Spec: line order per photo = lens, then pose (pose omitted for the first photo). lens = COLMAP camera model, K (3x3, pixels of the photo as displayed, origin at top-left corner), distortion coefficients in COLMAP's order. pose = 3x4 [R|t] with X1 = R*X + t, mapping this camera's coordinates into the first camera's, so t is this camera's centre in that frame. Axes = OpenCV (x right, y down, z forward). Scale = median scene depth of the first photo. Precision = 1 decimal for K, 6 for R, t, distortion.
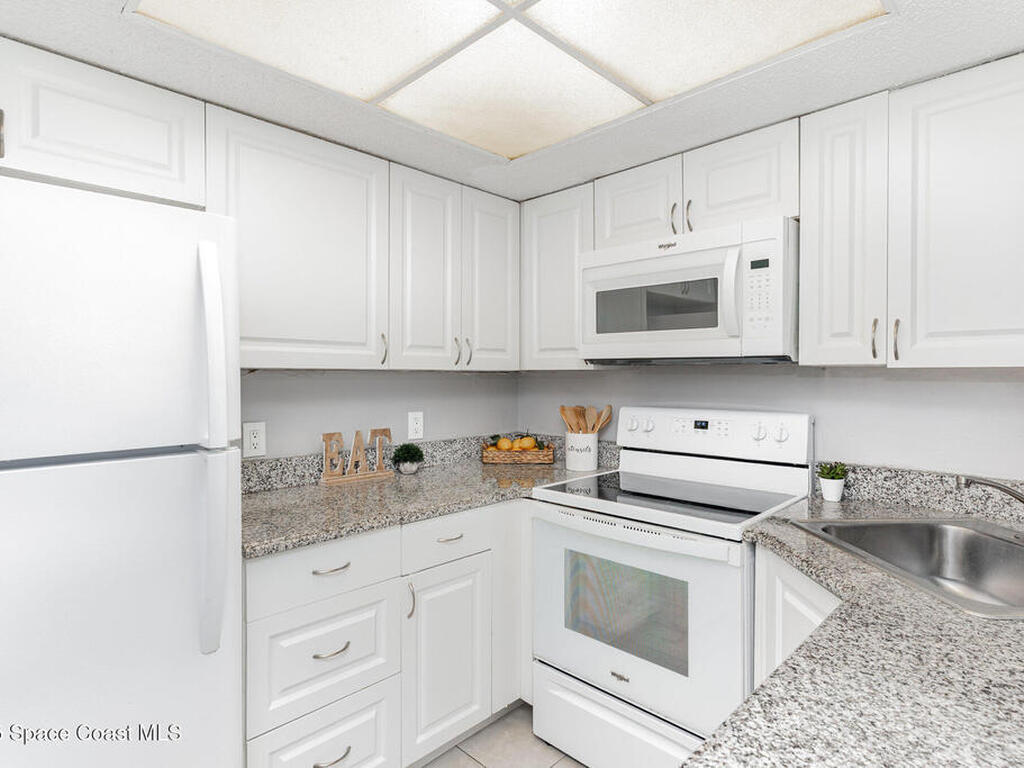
lens RADIAL K [[556.1, 0, 519.9], [0, 556.1, 375.8], [0, 0, 1]] dist [0.003381, 0.000991]
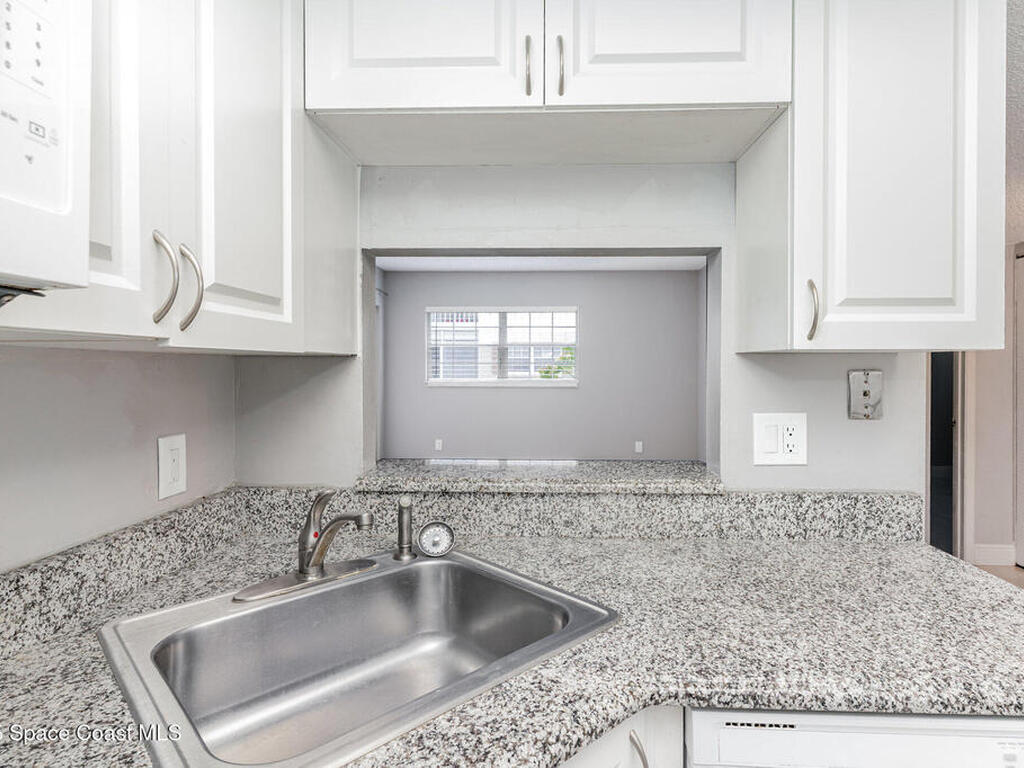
lens RADIAL K [[556.1, 0, 519.9], [0, 556.1, 375.8], [0, 0, 1]] dist [0.003381, 0.000991]
pose [[-0.661217, -0.009783, 0.750131, 0.205276], [-0.002053, 0.999935, 0.011231, 0.001909], [-0.750192, 0.005886, -0.661194, 1.679573]]
